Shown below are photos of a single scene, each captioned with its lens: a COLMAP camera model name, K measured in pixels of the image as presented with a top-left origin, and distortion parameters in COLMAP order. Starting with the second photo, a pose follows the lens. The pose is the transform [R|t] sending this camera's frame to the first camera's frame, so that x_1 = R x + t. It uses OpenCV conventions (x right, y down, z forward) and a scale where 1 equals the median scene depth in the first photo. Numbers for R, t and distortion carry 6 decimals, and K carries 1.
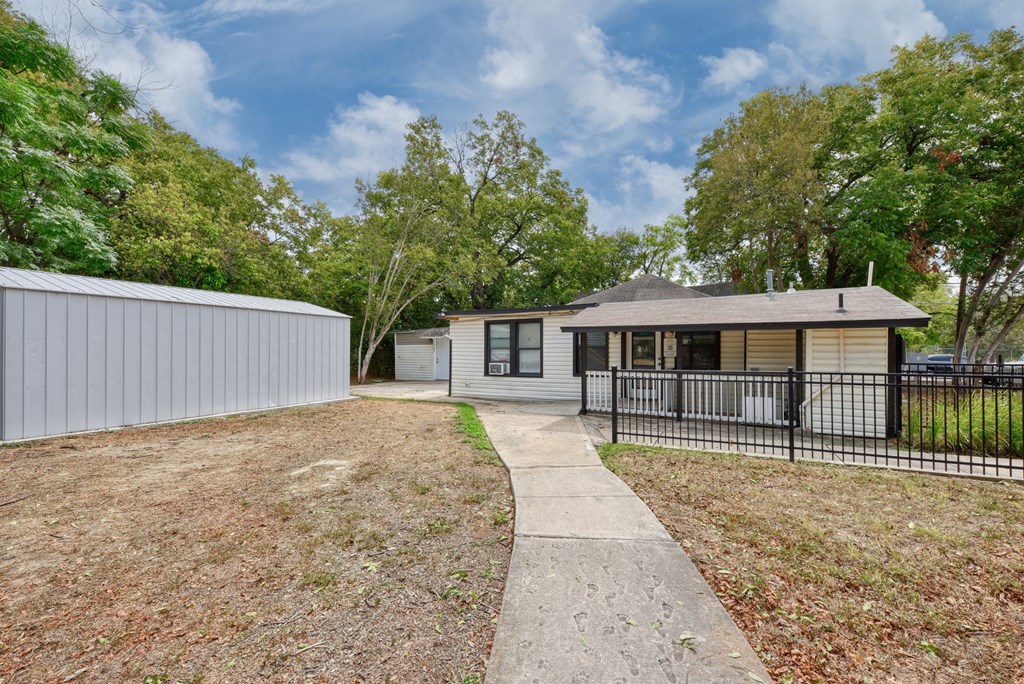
lens RADIAL K [[403.6, 0, 515.4], [0, 403.6, 348.2], [0, 0, 1]] dist [0.000817, 0.000030]
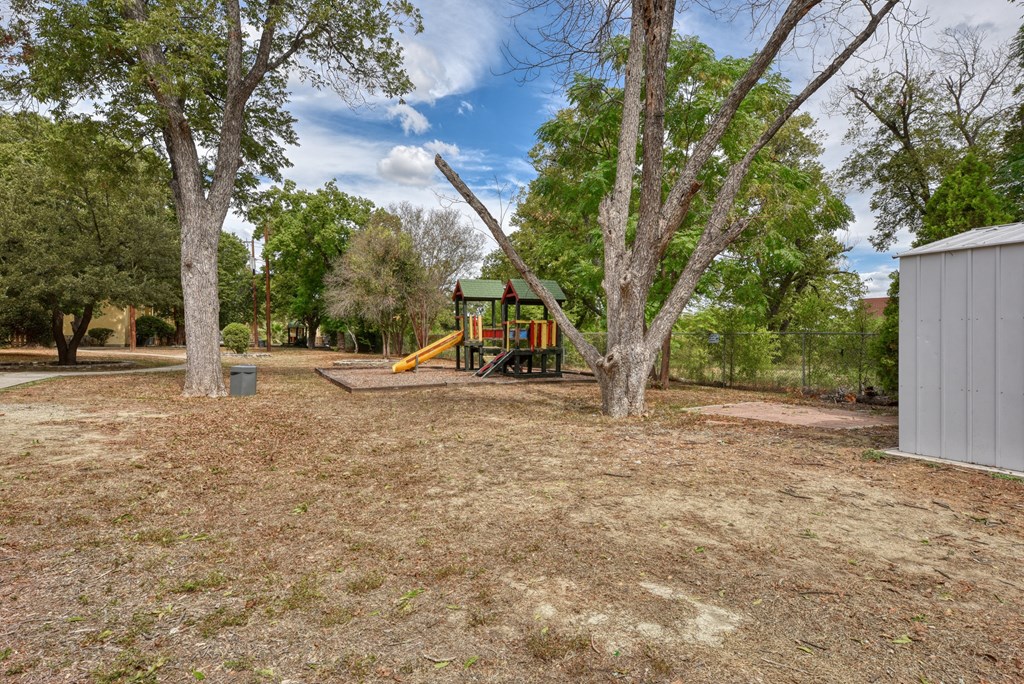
lens RADIAL K [[552.5, 0, 514.4], [0, 552.5, 339.3], [0, 0, 1]] dist [0.000825, 0.000010]
pose [[-0.568143, -0.016683, -0.822761, 0.063403], [-0.010758, 0.999860, -0.012845, 0.039820], [0.822860, 0.001554, -0.568242, 1.238701]]
